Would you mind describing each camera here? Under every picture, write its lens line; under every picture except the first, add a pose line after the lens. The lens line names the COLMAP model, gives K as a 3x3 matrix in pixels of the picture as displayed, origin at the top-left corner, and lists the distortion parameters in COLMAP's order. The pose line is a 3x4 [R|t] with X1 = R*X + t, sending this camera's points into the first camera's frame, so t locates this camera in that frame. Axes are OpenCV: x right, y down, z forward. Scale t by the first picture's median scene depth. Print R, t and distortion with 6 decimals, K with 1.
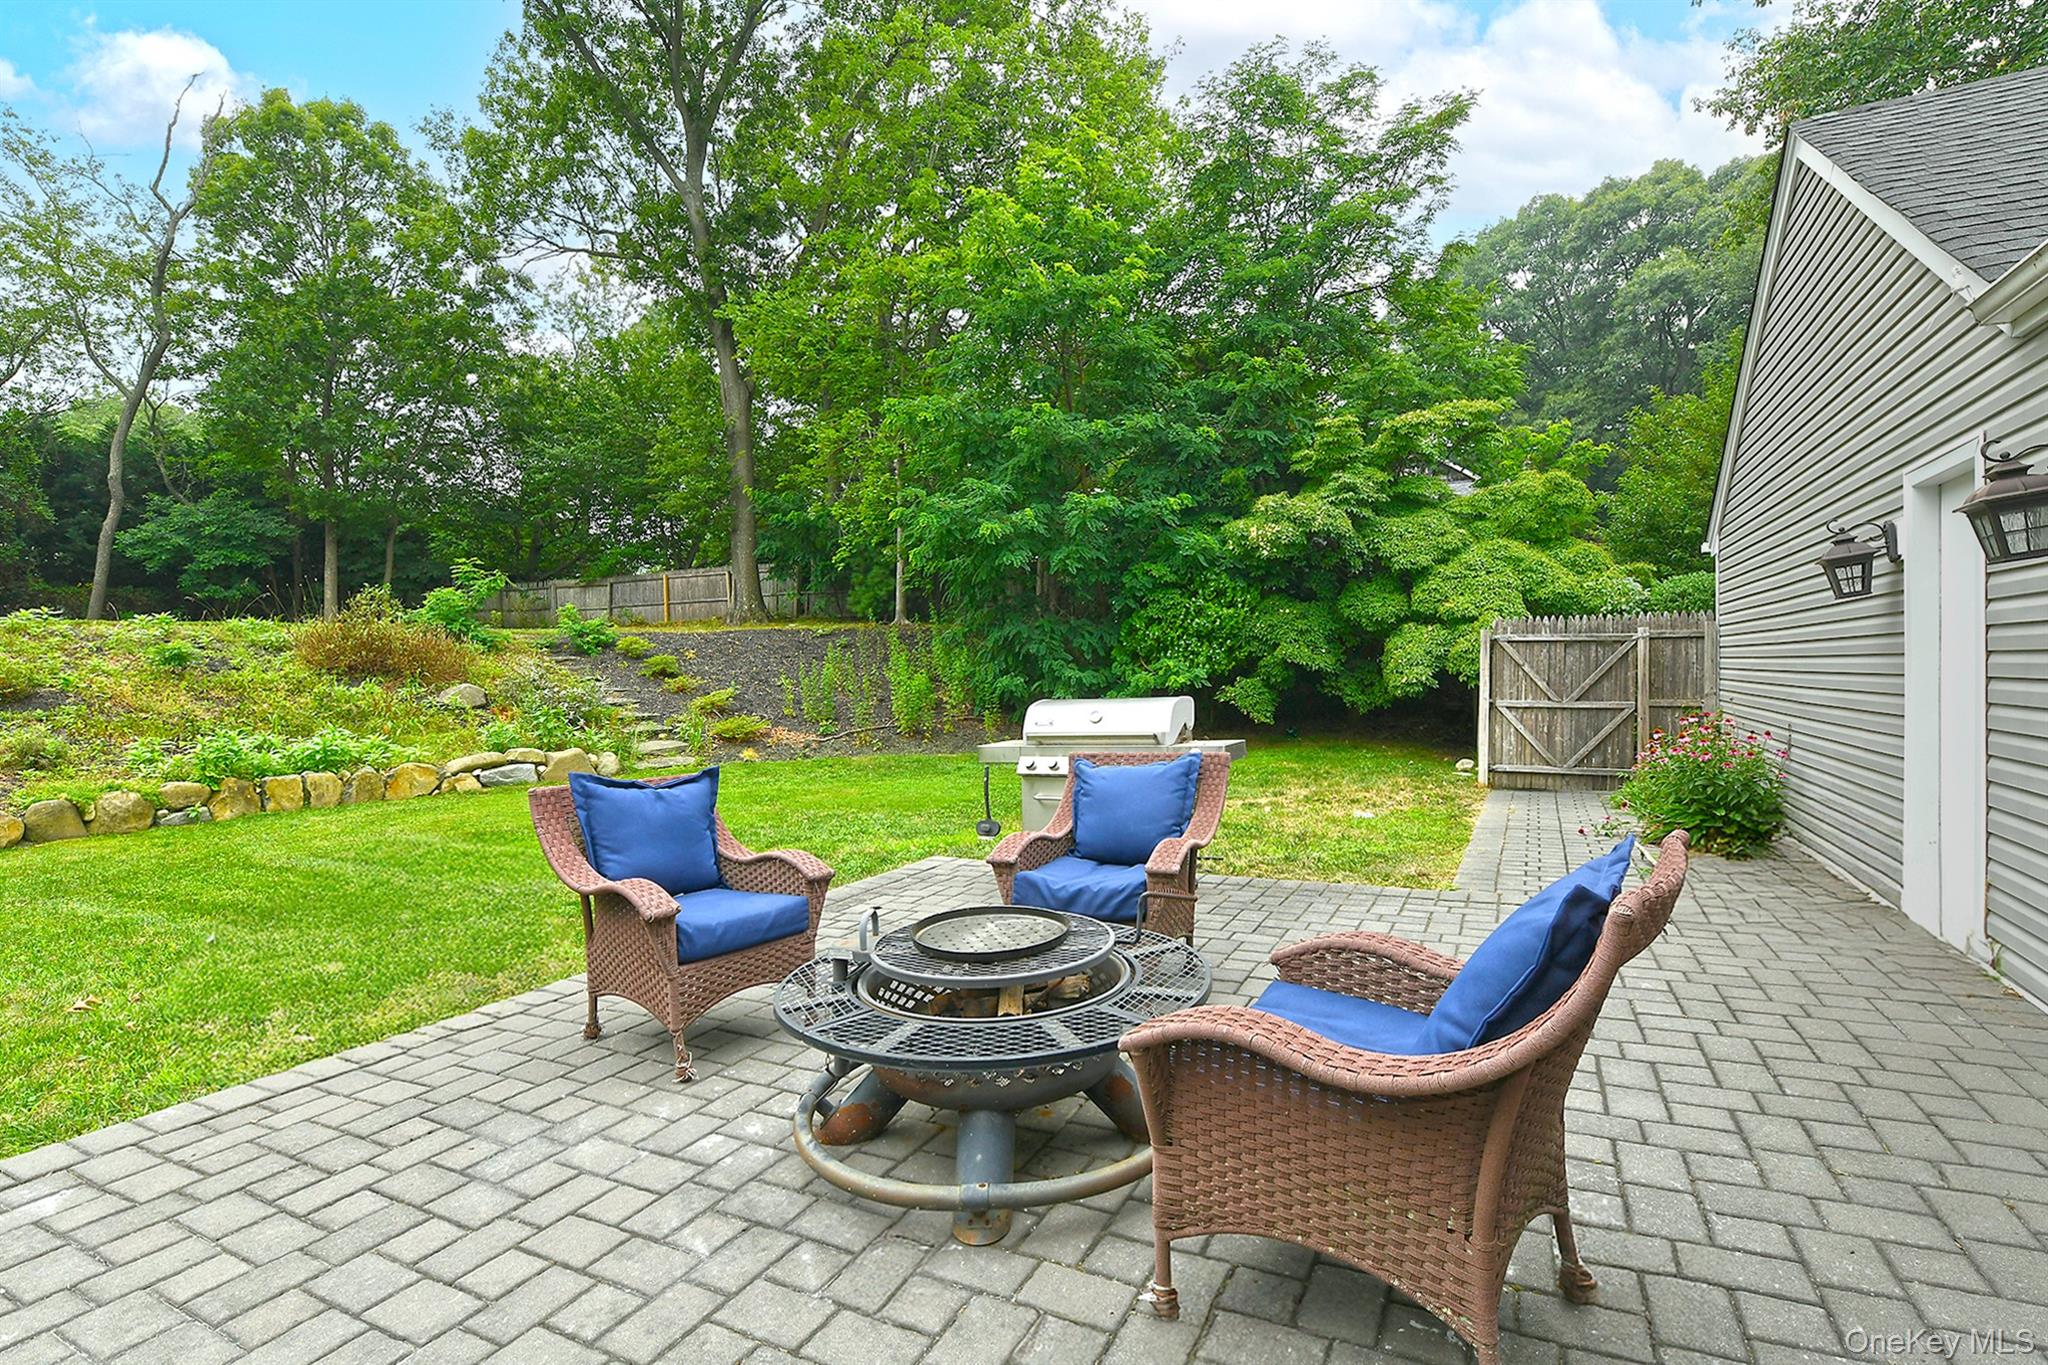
lens RADIAL K [[996.5, 0, 1032.3], [0, 996.5, 739.0], [0, 0, 1]] dist [-0.003287, -0.000898]
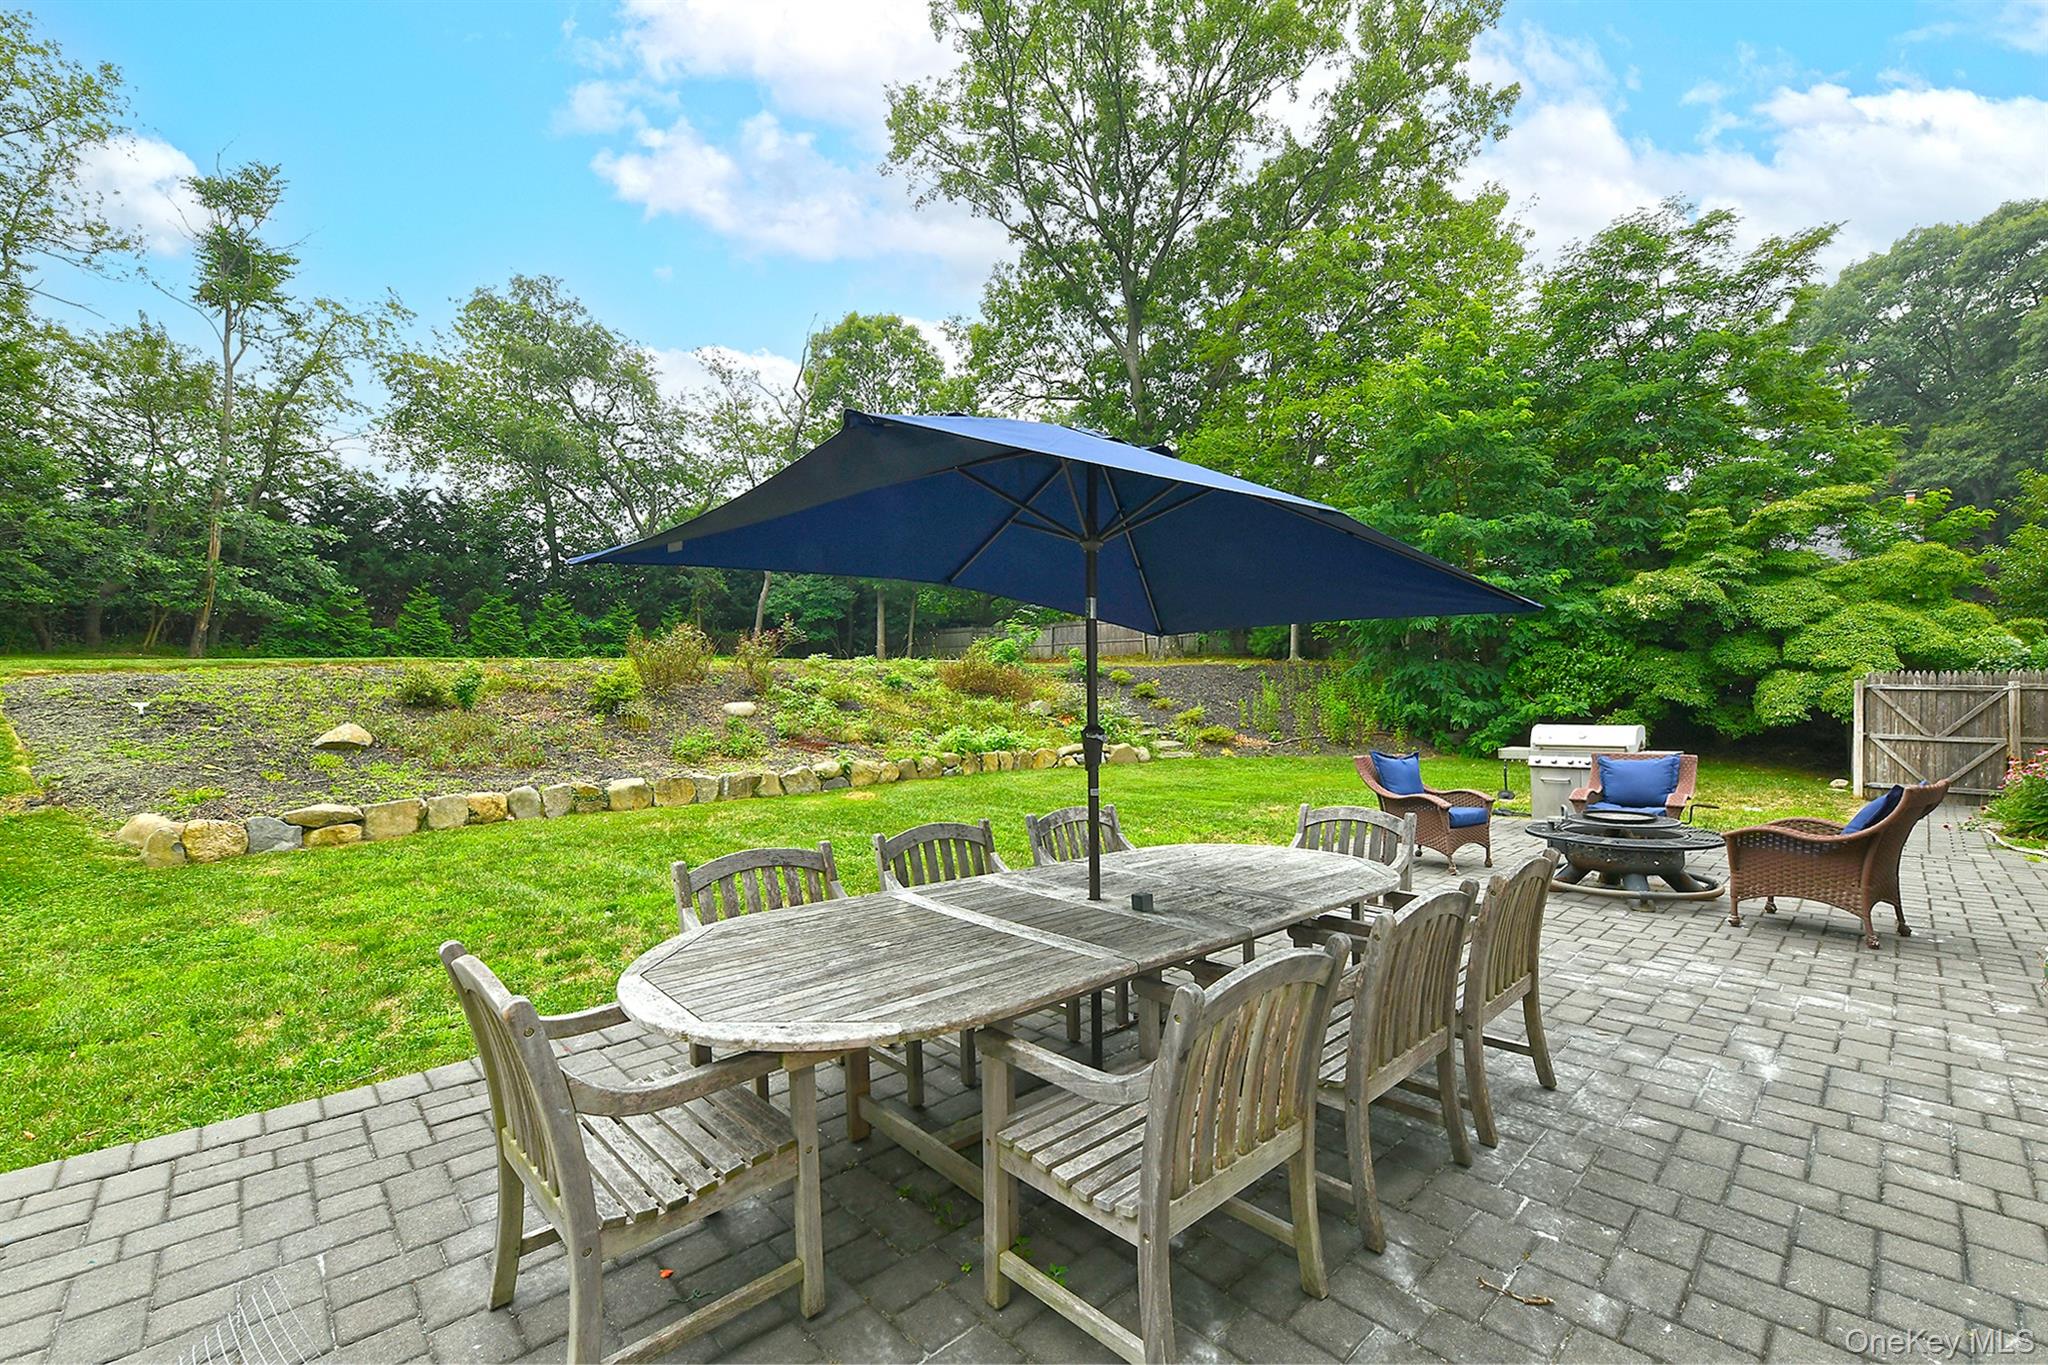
lens RADIAL K [[828.8, 0, 1027.9], [0, 828.8, 693.5], [0, 0, 1]] dist [0.001673, -0.003463]
pose [[0.935733, 0.018286, -0.352235, -0.138008], [-0.040848, 0.997554, -0.056726, 0.011217], [0.350336, 0.067469, 0.934191, -0.298797]]
